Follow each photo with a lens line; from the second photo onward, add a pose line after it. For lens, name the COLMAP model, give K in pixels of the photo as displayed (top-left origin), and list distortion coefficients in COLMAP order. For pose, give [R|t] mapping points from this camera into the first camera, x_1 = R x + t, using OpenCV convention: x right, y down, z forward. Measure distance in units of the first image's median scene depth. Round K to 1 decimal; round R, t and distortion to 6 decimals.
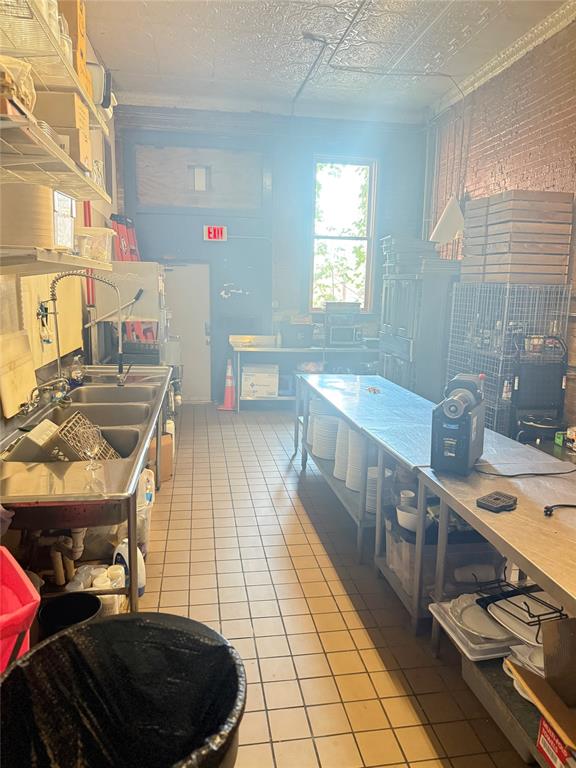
lens RADIAL K [[541.4, 0, 286.5], [0, 541.4, 383.9], [0, 0, 1]] dist [0.005290, -0.014098]
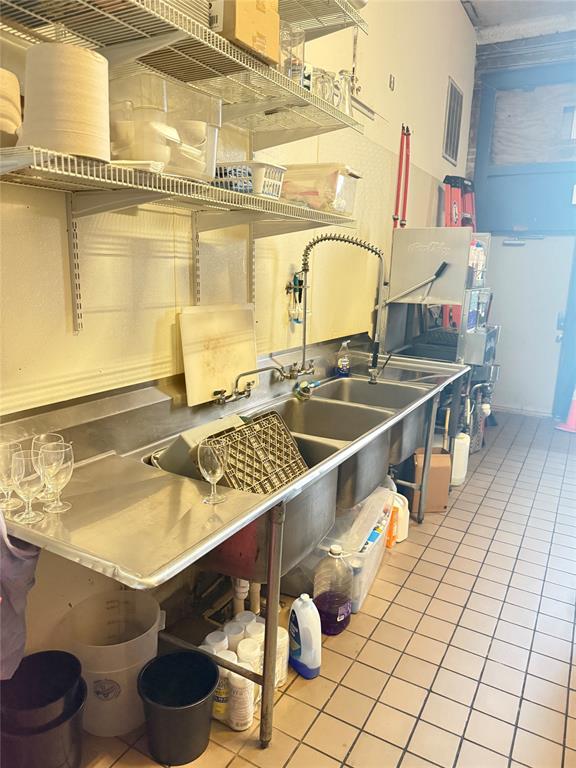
lens RADIAL K [[541.4, 0, 288.3], [0, 541.4, 384.0], [0, 0, 1]] dist [0.005290, -0.014098]
pose [[0.774488, 0.135095, -0.617995, 0.062792], [-0.121677, 0.990502, 0.064037, -0.025010], [0.620776, 0.025599, 0.783570, 0.256836]]
